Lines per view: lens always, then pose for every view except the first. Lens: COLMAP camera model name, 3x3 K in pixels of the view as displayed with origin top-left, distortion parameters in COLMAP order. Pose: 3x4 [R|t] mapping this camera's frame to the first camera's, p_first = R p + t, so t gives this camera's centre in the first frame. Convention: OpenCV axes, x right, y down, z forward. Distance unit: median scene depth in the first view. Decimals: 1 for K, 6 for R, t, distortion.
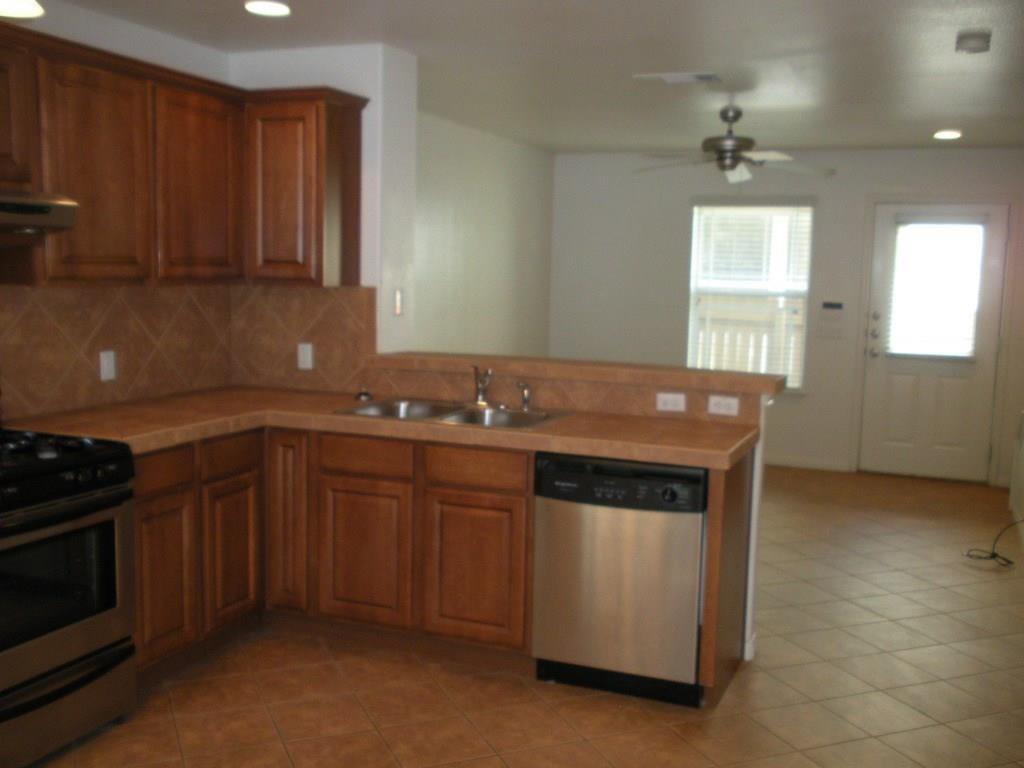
lens RADIAL K [[1049.7, 0, 512.1], [0, 1049.7, 389.4], [0, 0, 1]] dist [-0.005436, 0.034290]
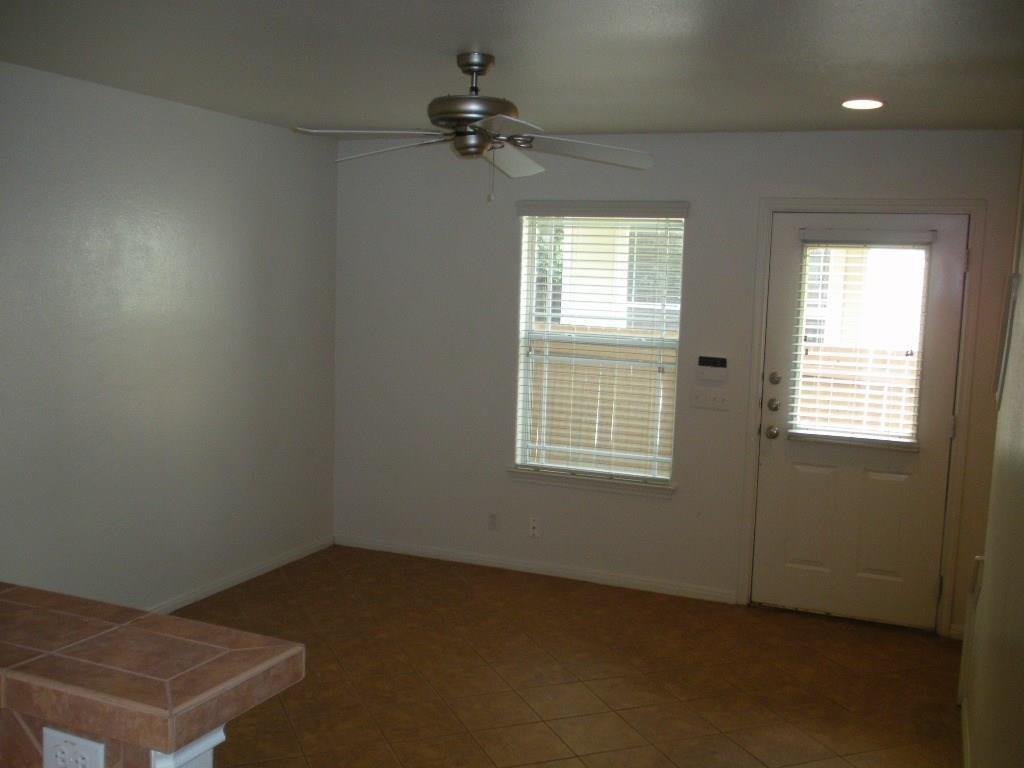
lens RADIAL K [[1032.0, 0, 511.4], [0, 1032.0, 388.6], [0, 0, 1]] dist [-0.015021, -0.004086]
pose [[0.999924, 0.006812, -0.010306, 0.375991], [-0.006854, 0.999968, -0.004010, -0.122243], [0.010279, 0.004080, 0.999939, 0.683047]]
